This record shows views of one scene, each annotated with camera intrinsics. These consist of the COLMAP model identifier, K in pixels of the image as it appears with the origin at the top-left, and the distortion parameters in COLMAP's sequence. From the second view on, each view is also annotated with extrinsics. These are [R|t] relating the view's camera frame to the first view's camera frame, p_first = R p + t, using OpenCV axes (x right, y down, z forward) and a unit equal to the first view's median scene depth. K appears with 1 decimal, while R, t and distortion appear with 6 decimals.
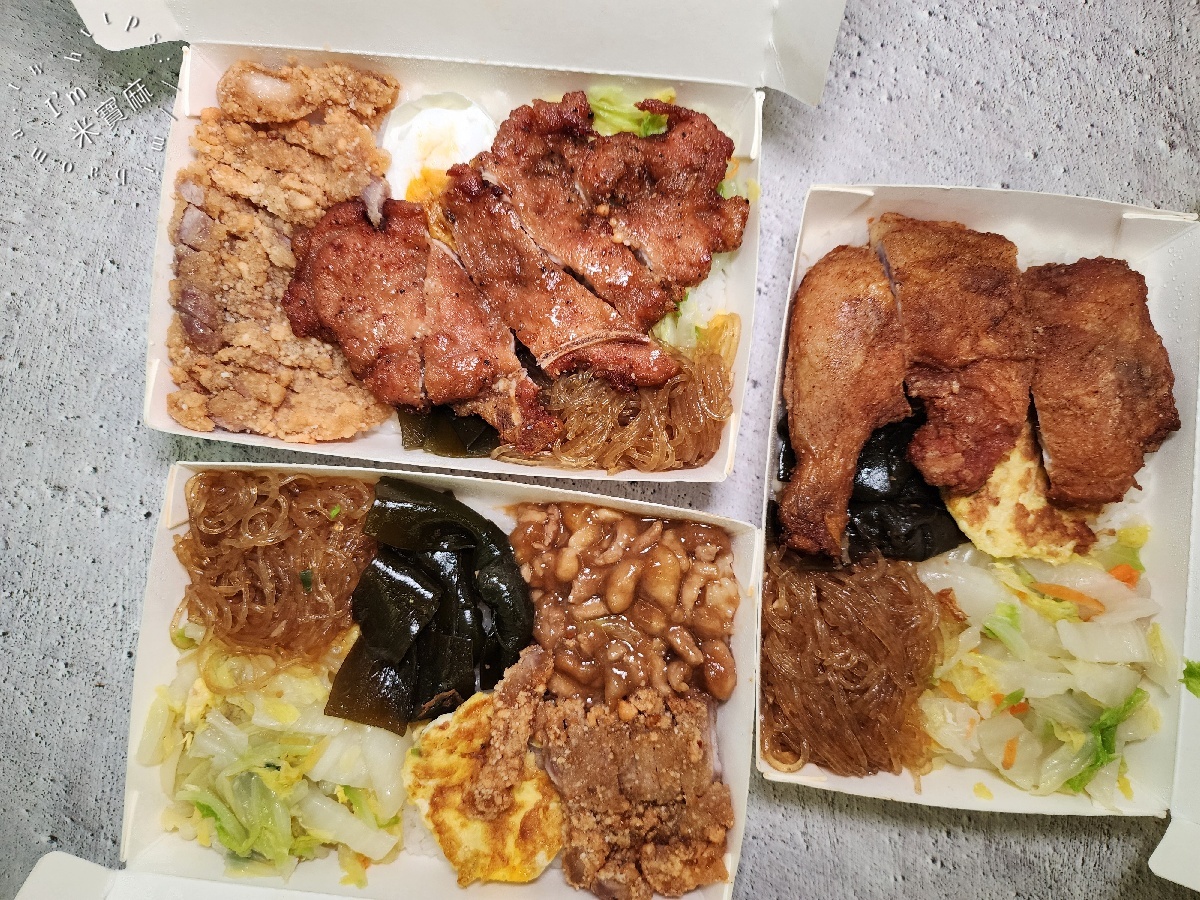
lens RADIAL K [[872.2, 0, 593.3], [0, 872.2, 455.3], [0, 0, 1]] dist [0.001477, -0.001261]
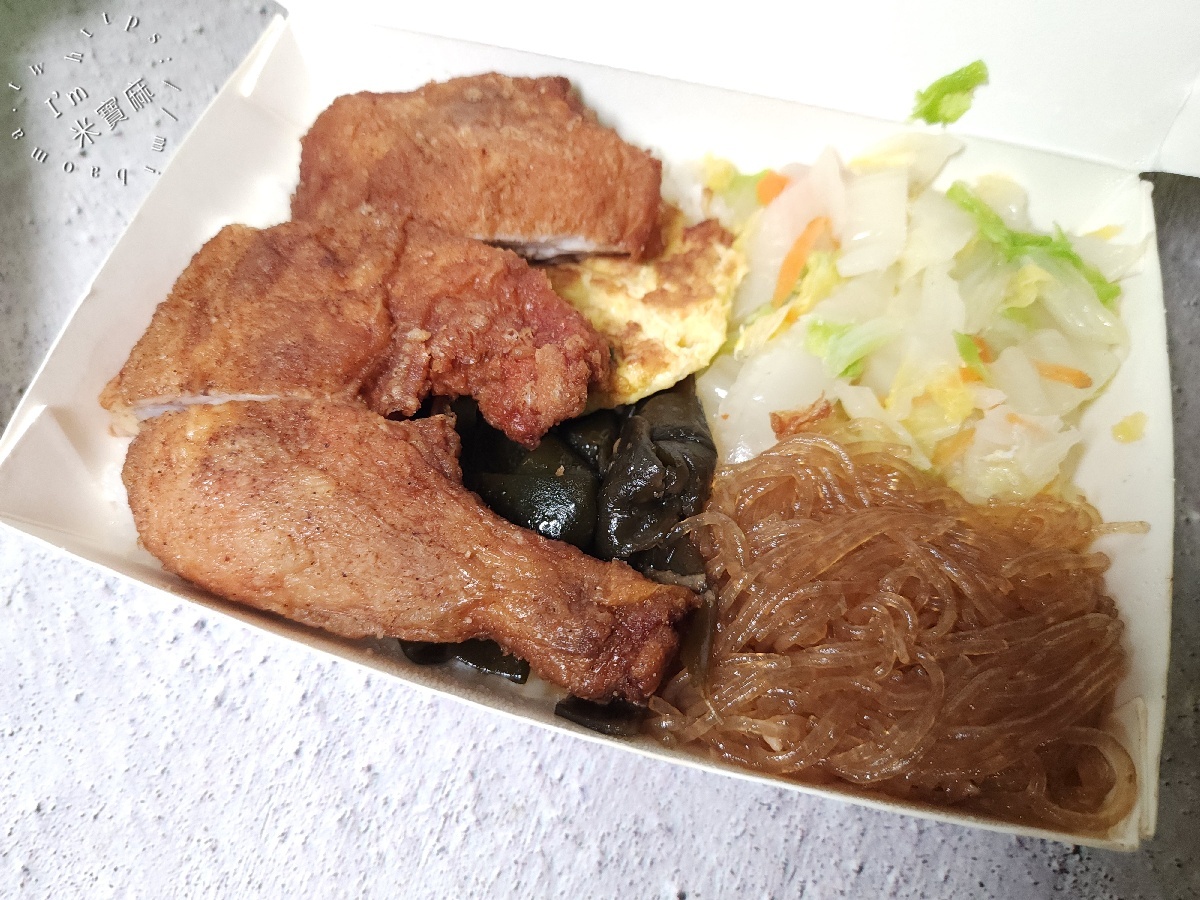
lens RADIAL K [[860.3, 0, 605.7], [0, 860.3, 443.7], [0, 0, 1]] dist [-0.052098, 0.000596]
pose [[0.177275, -0.876339, 0.447887, 0.124094], [0.981799, 0.188986, -0.018829, 0.060326], [-0.068143, 0.443074, 0.893892, 0.508593]]
